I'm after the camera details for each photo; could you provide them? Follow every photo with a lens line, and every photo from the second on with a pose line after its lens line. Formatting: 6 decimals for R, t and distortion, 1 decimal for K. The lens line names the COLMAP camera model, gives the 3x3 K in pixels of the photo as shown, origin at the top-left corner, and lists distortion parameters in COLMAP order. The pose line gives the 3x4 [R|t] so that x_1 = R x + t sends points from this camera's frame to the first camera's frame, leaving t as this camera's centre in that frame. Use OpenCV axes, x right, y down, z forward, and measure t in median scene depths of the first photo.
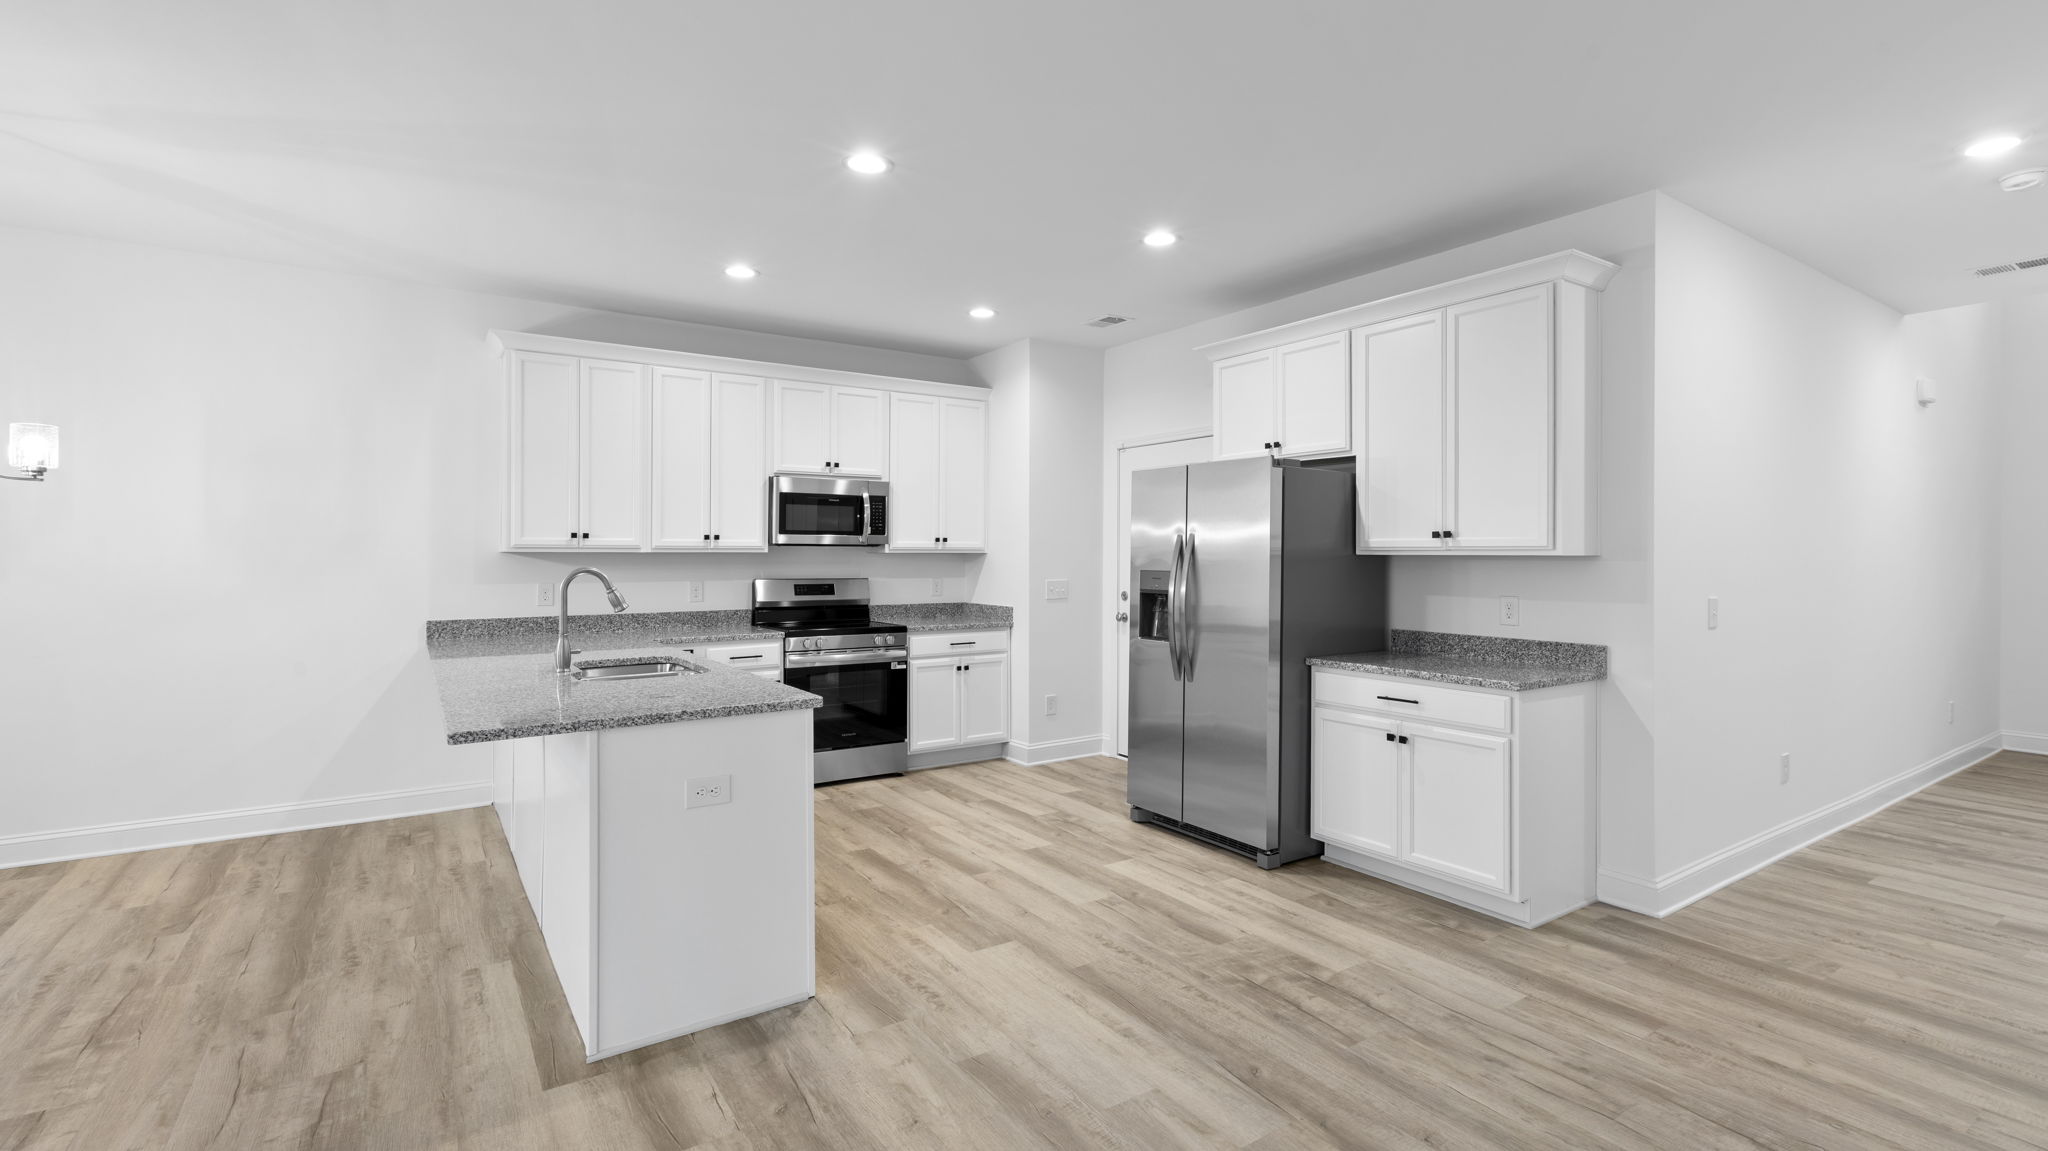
lens RADIAL K [[919.8, 0, 1036.2], [0, 919.8, 545.9], [0, 0, 1]] dist [-0.000674, -0.000107]
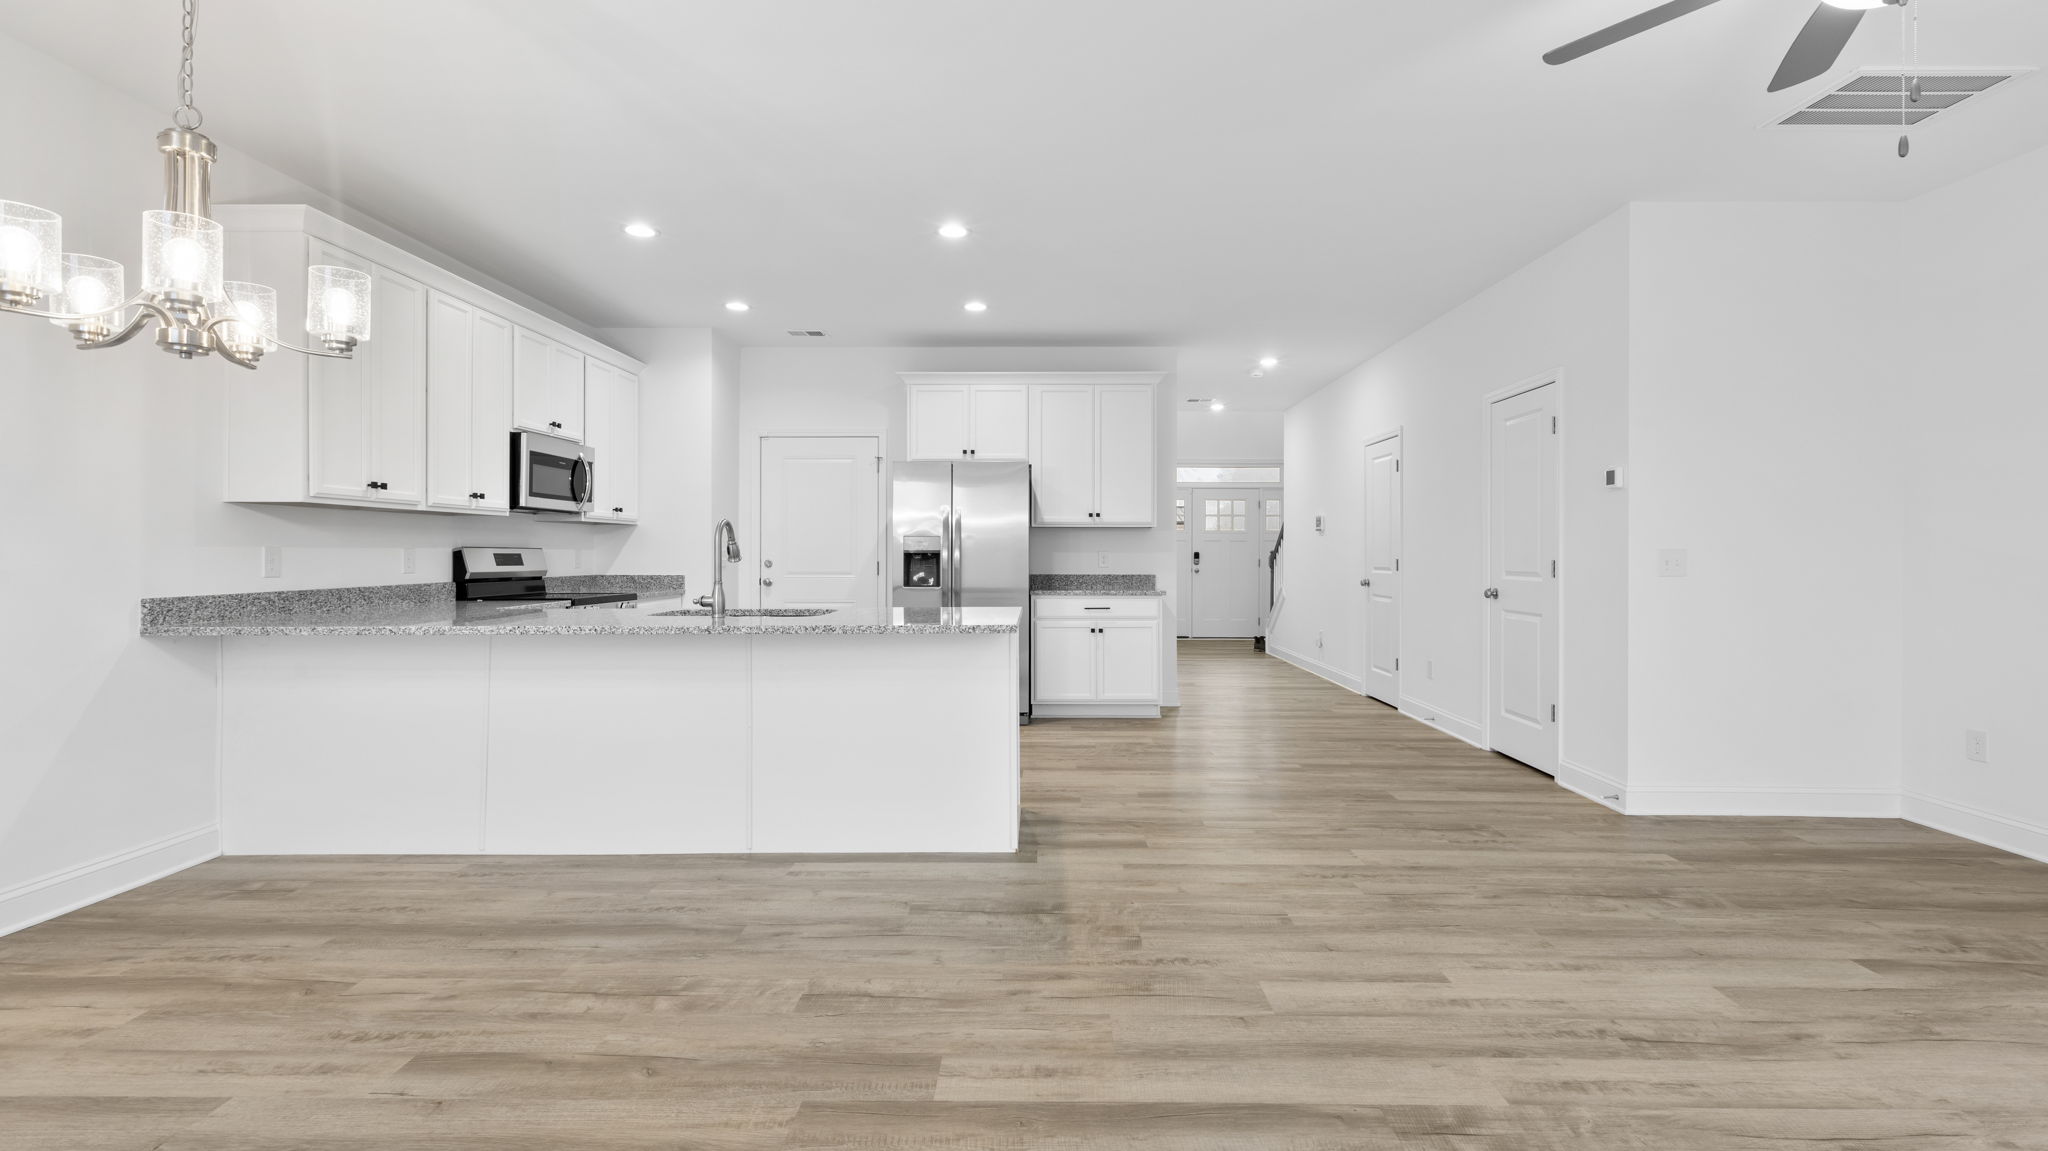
lens RADIAL K [[919.8, 0, 1036.2], [0, 919.8, 545.9], [0, 0, 1]] dist [-0.000674, -0.000107]
pose [[0.570720, 0.004763, 0.821131, -0.733379], [-0.005966, 0.999981, -0.001654, 0.034601], [-0.821123, -0.003954, 0.570737, 0.064504]]
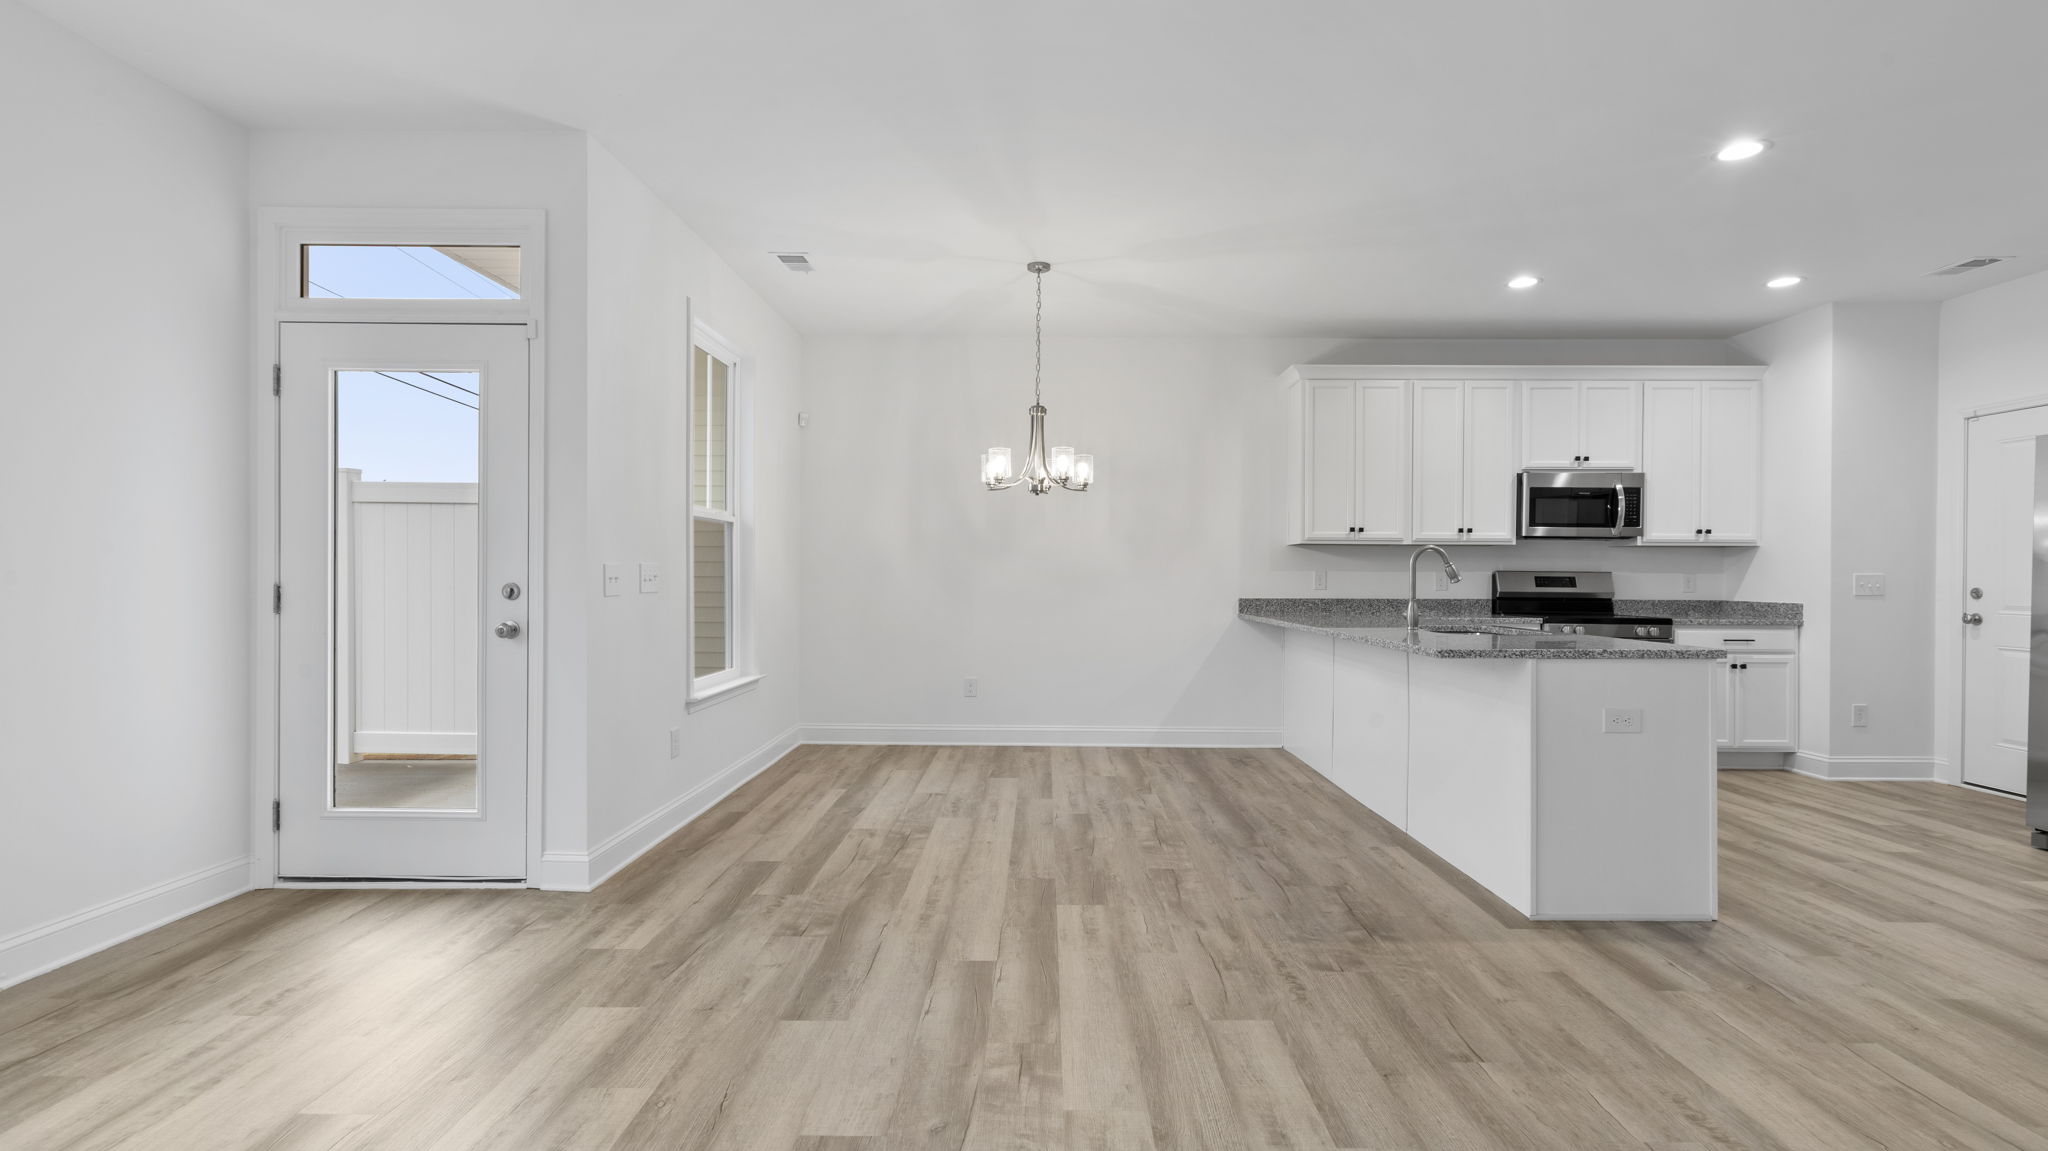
lens RADIAL K [[909.7, 0, 1032.5], [0, 909.7, 575.9], [0, 0, 1]] dist [-0.000439, -0.000070]
pose [[0.819915, 0.004520, -0.572468, -0.147629], [0.000586, 0.999962, 0.008733, 0.033625], [0.572485, -0.007496, 0.819881, -0.182639]]
